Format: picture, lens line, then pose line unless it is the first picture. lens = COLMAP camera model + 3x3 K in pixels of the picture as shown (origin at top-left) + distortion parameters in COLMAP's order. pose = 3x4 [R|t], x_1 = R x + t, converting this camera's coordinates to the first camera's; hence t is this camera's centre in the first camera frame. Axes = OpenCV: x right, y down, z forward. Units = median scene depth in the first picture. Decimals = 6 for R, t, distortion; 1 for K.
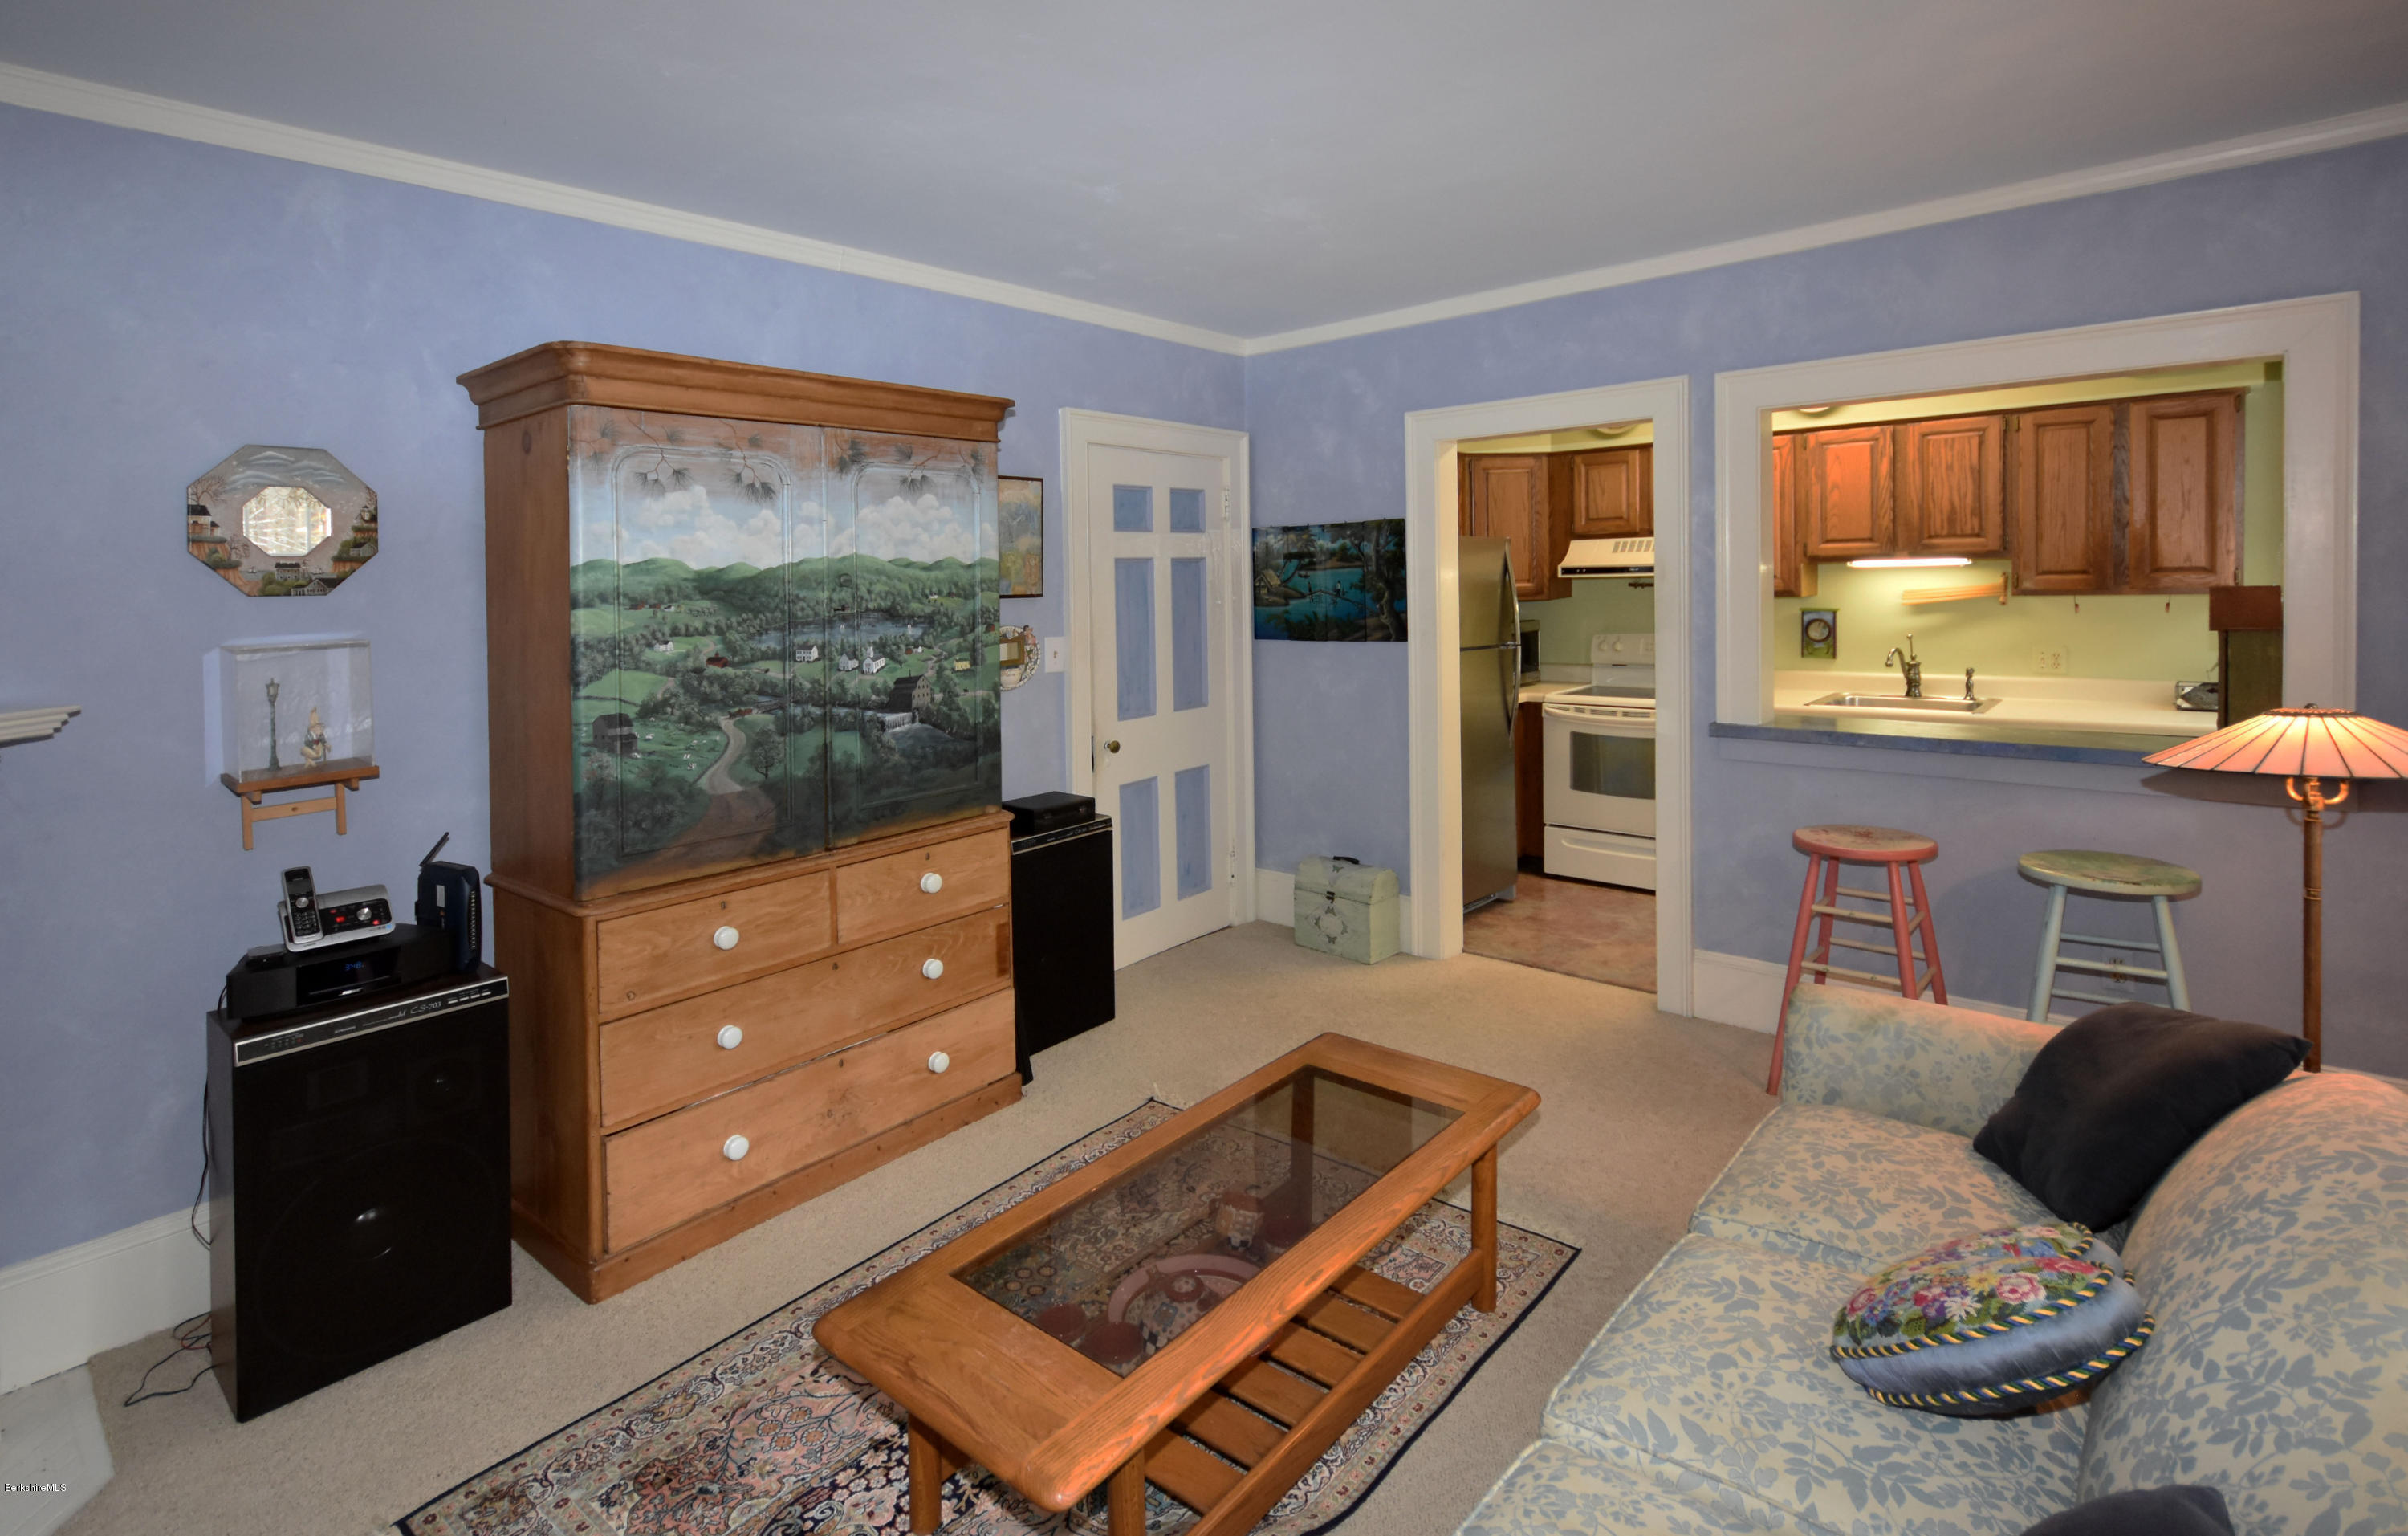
lens RADIAL K [[1173.1, 0, 1124.1], [0, 1173.1, 612.4], [0, 0, 1]] dist [0.004911, 0.000937]
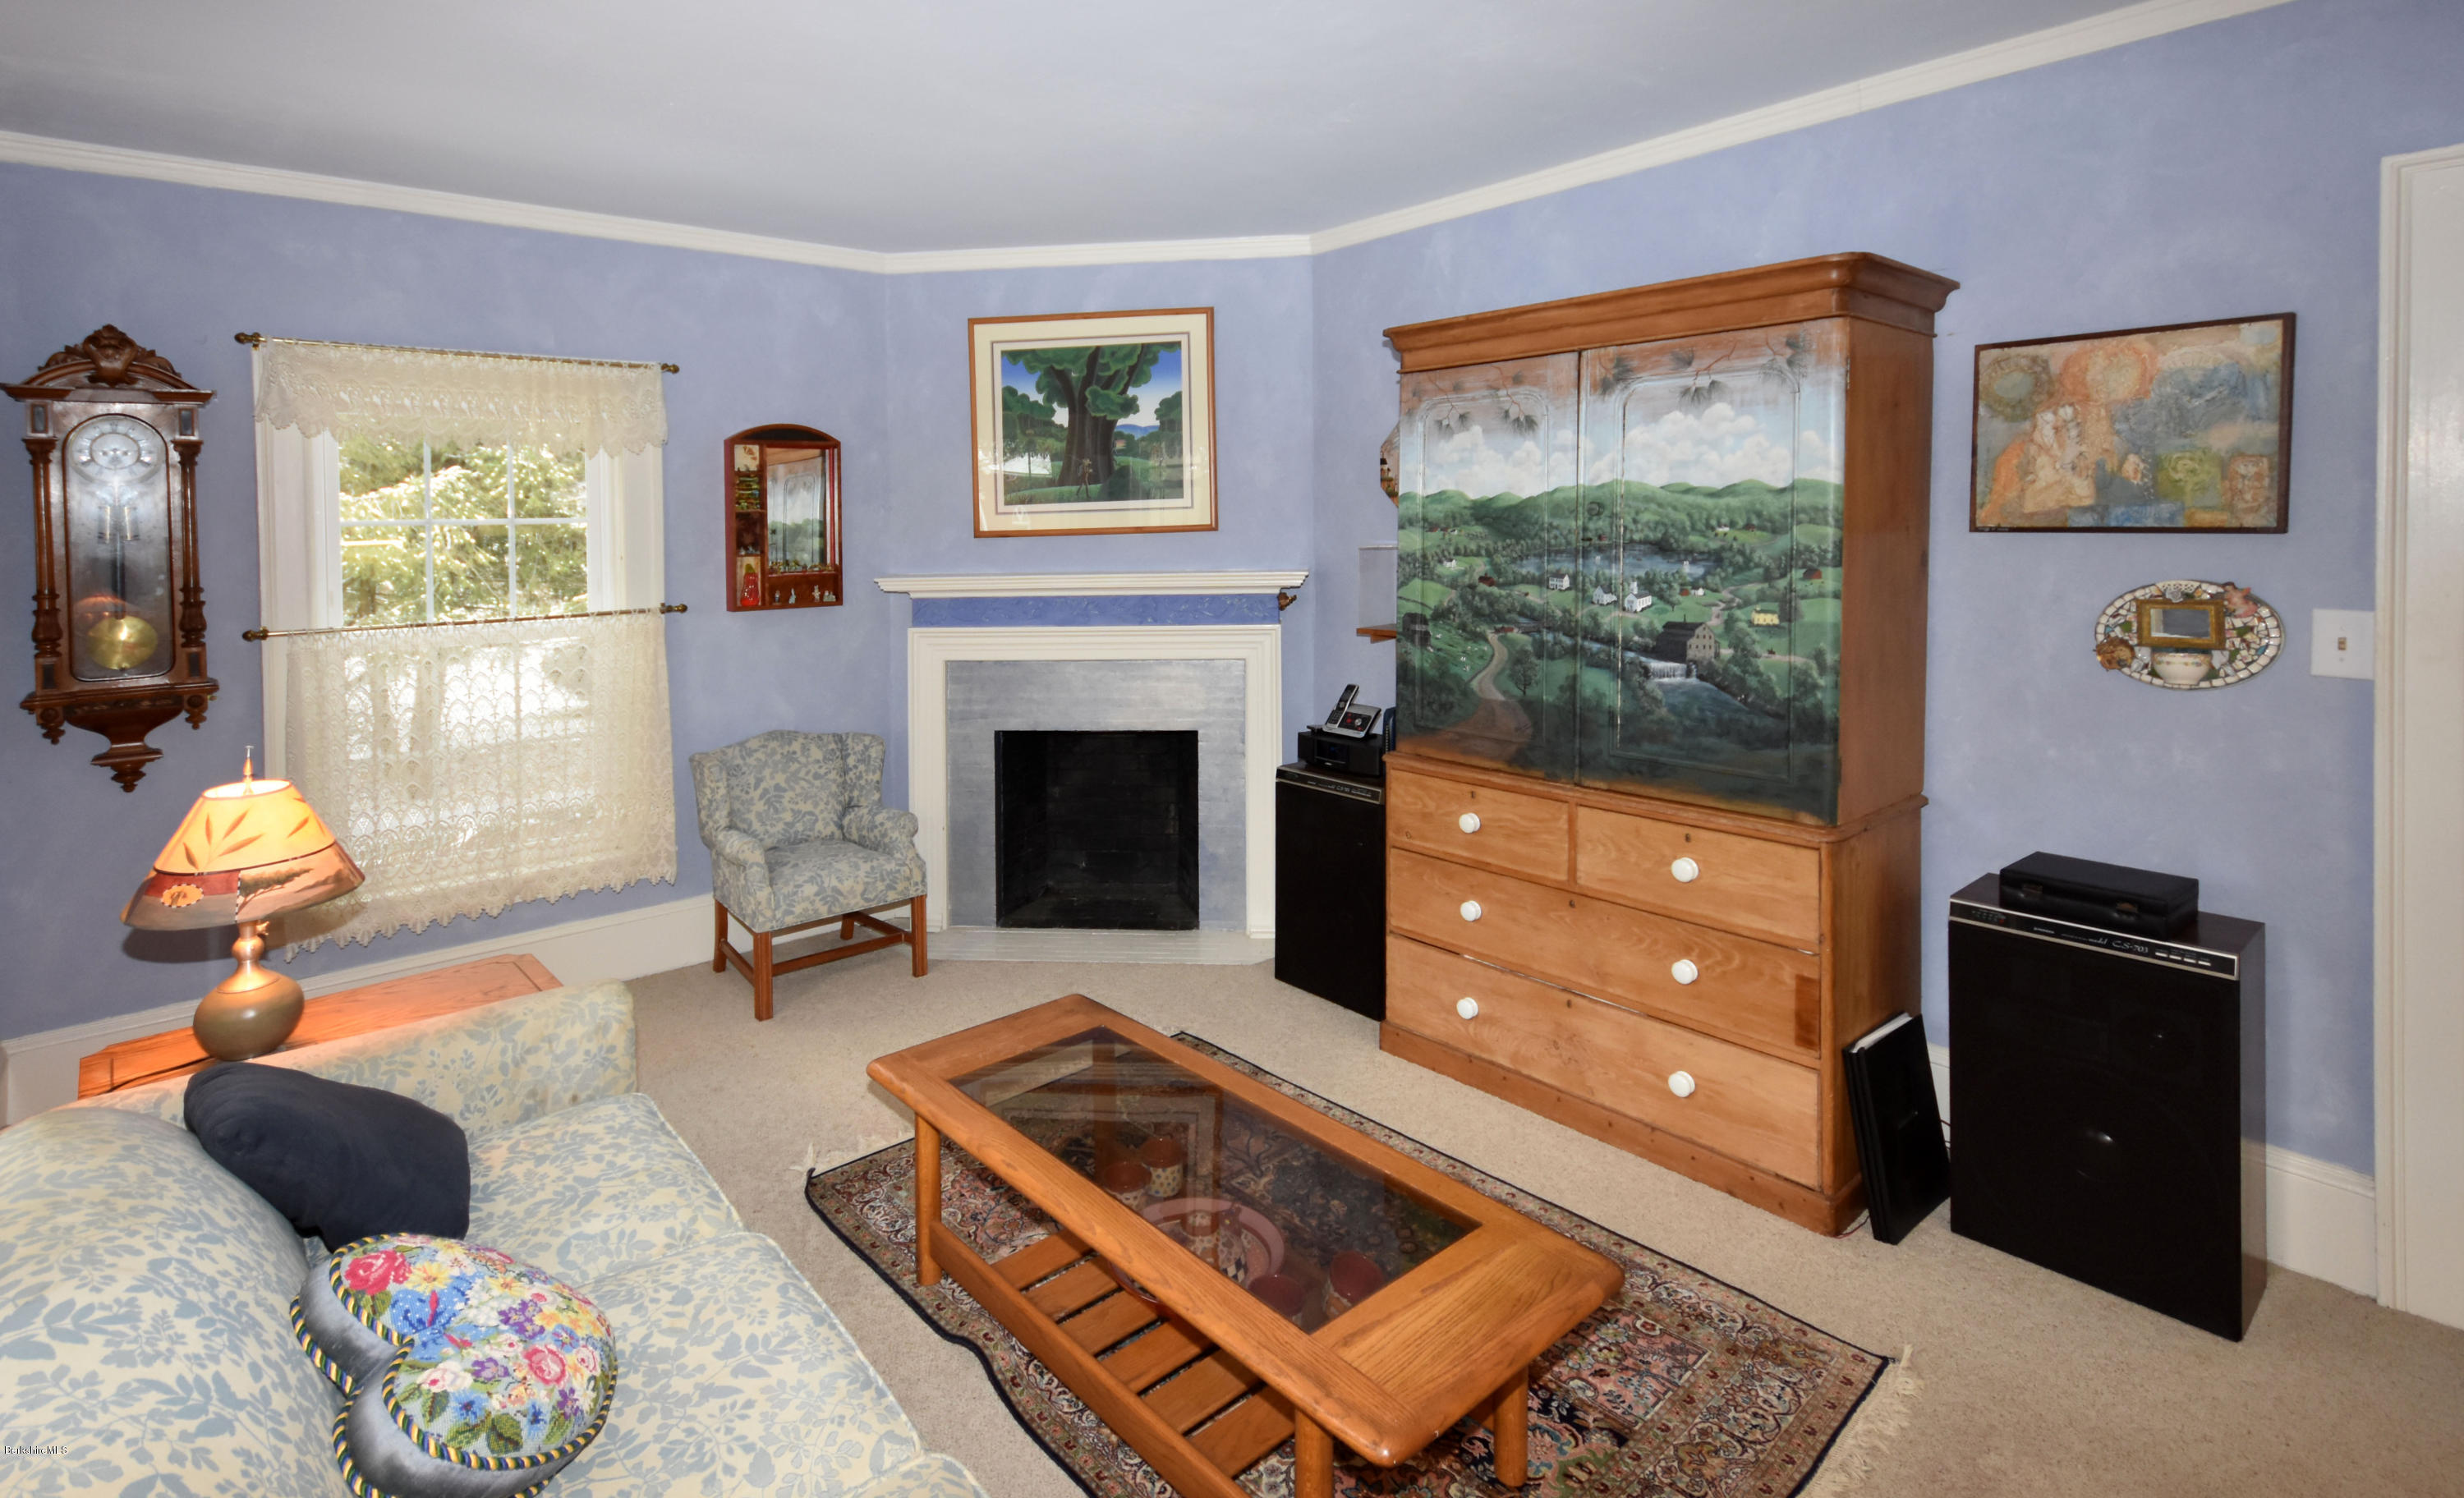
lens RADIAL K [[1210.8, 0, 1227.4], [0, 1210.8, 518.5], [0, 0, 1]] dist [-0.000542, 0.000981]
pose [[-0.119753, 0.029282, -0.992372, 0.706599], [-0.006575, 0.999520, 0.030287, -0.043461], [0.992782, 0.010152, -0.119503, 0.755952]]
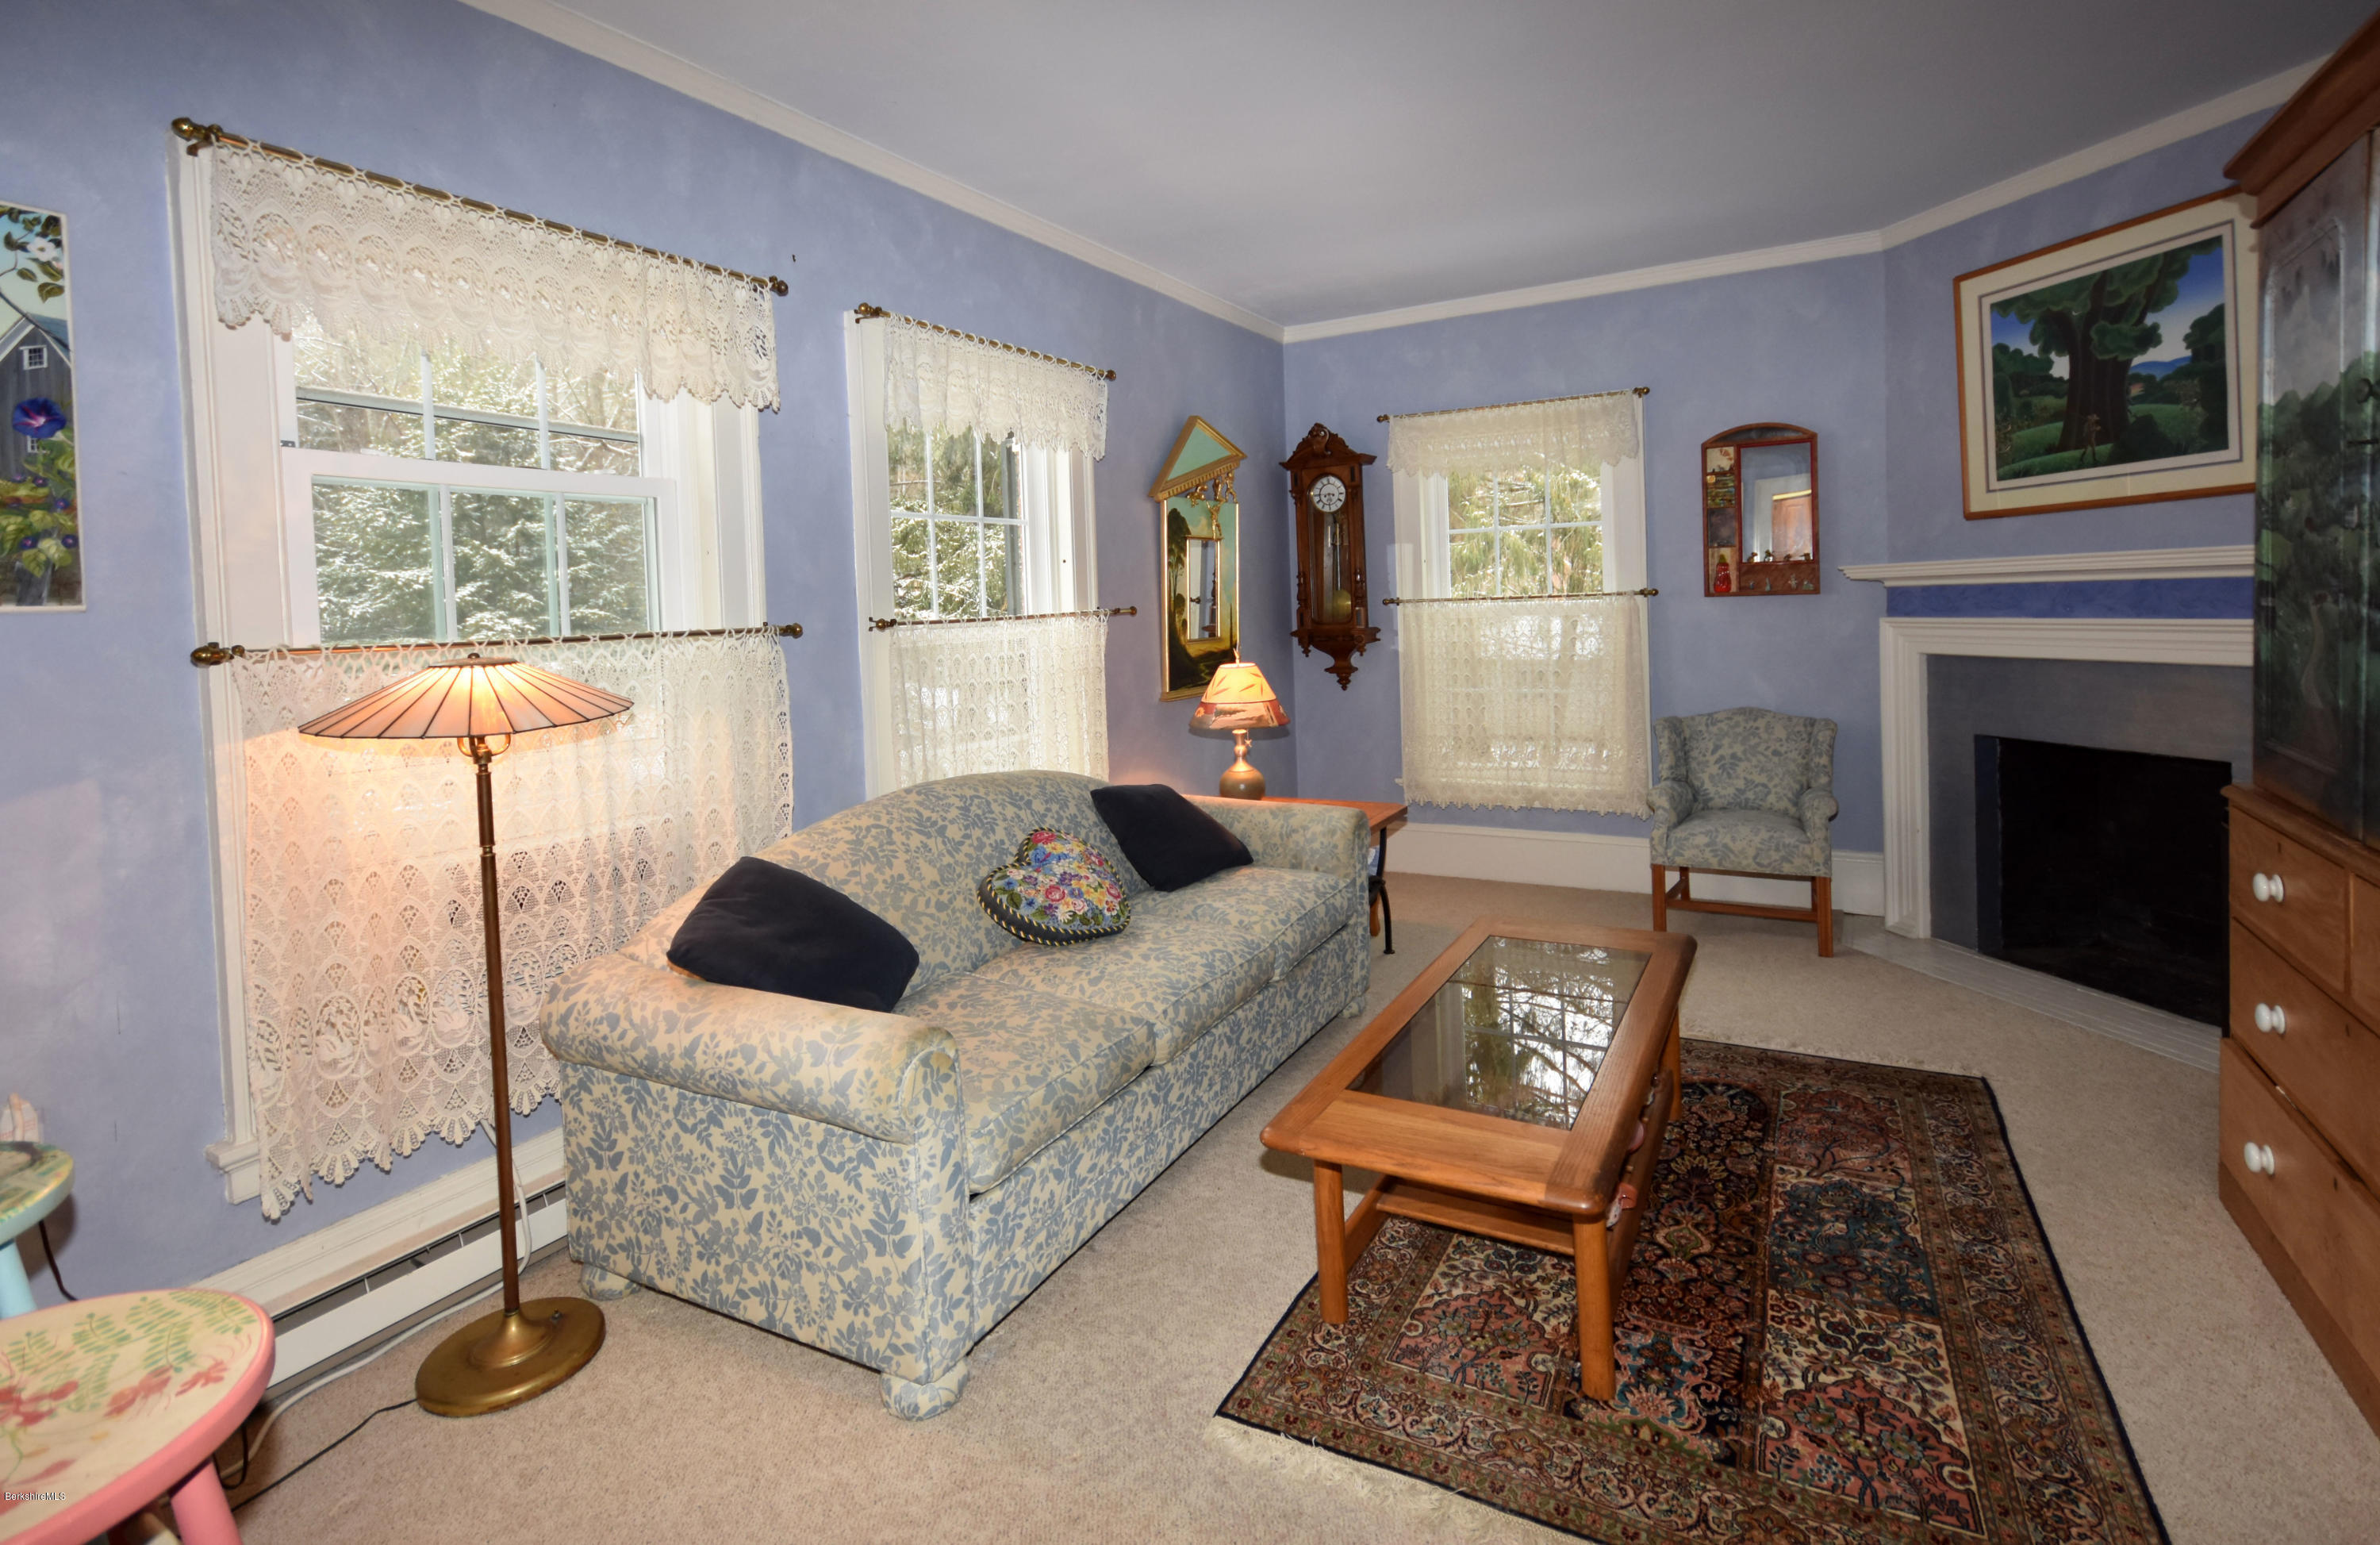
lens RADIAL K [[1173.9, 0, 1188.8], [0, 1173.9, 633.1], [0, 0, 1]] dist [0.020133, -0.004482]
pose [[-0.970719, 0.065154, -0.231215, 0.425206], [0.052379, 0.996764, 0.060976, 0.023266], [0.234440, 0.047080, -0.970990, 1.319417]]
